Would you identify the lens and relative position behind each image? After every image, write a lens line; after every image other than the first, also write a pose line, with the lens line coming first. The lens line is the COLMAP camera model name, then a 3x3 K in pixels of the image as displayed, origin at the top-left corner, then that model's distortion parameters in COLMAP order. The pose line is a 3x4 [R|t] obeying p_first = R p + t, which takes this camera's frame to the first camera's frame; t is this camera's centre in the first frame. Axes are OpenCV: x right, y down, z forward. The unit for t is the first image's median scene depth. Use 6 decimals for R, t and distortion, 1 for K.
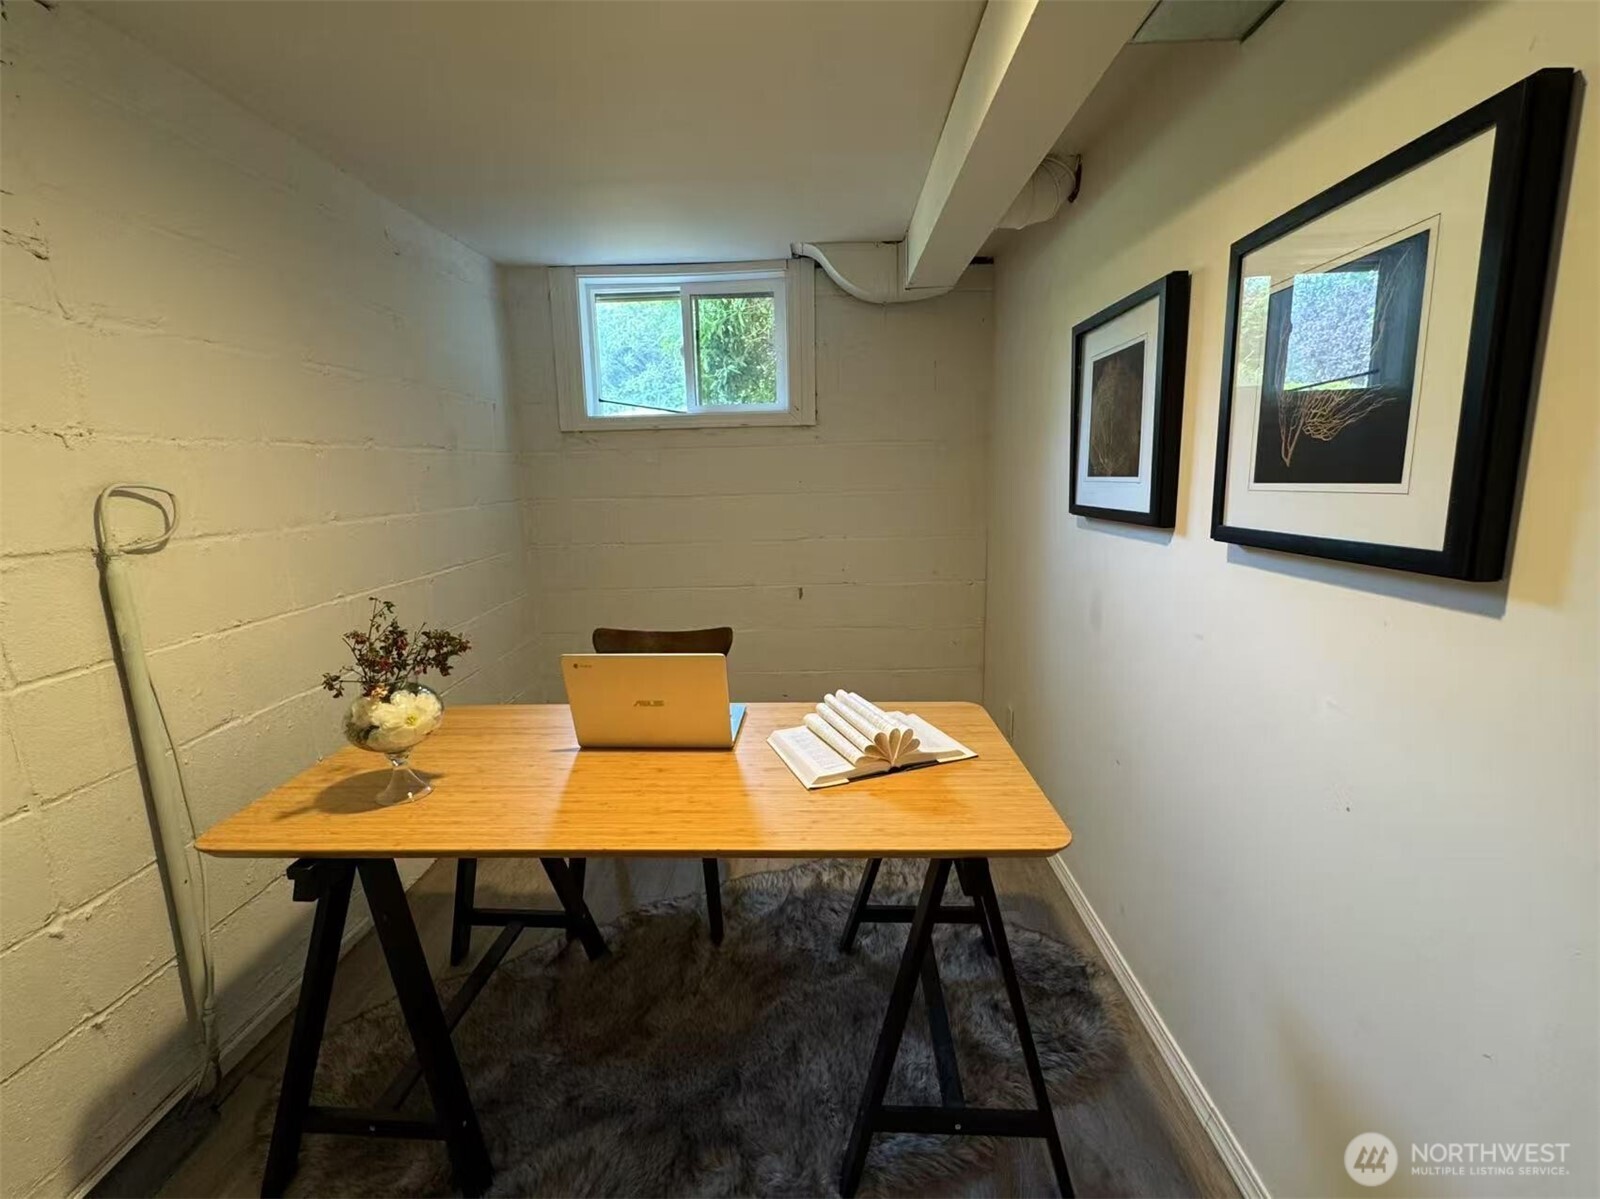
lens RADIAL K [[716.4, 0, 799.9], [0, 716.4, 599.8], [0, 0, 1]] dist [-0.003477, -0.000857]
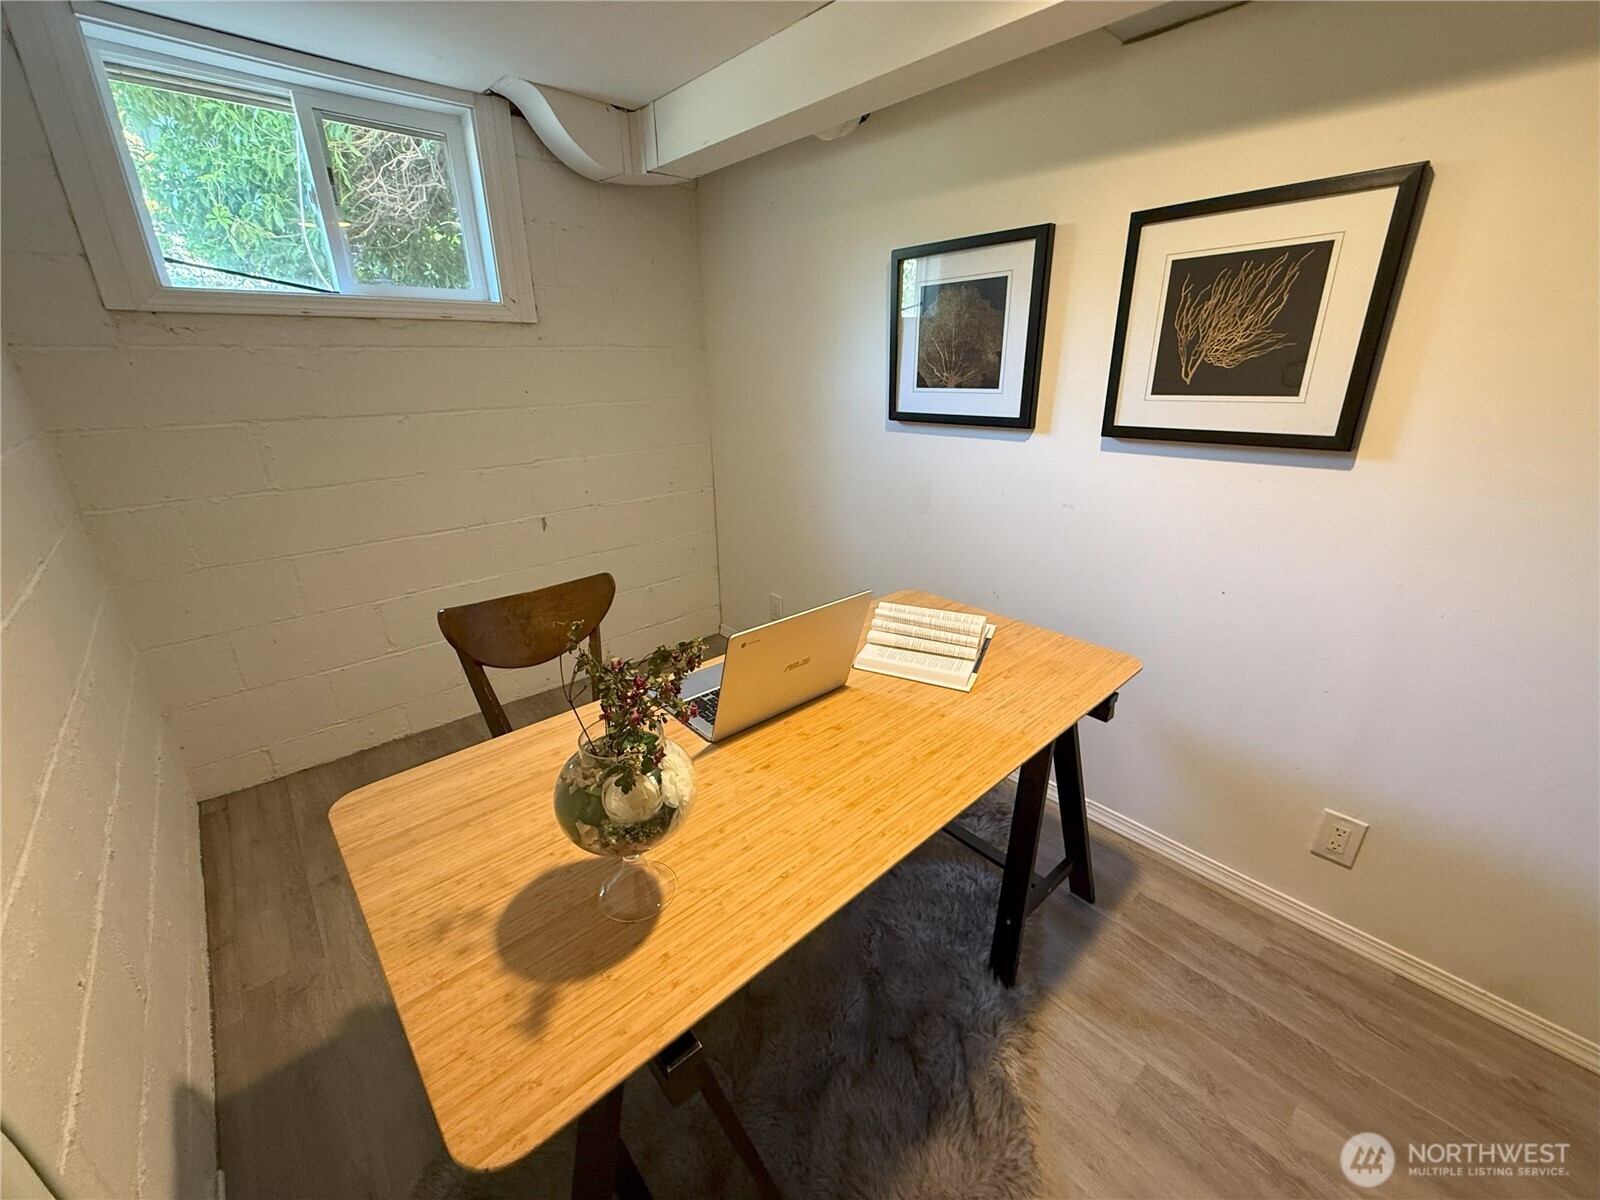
lens RADIAL K [[652.0, 0, 806.3], [0, 652.0, 601.8], [0, 0, 1]] dist [-0.000274, 0.000335]
pose [[0.704702, -0.230173, 0.671130, -0.712263], [0.119885, 0.970943, 0.207116, -0.093082], [-0.699302, -0.065497, 0.711819, 0.421673]]
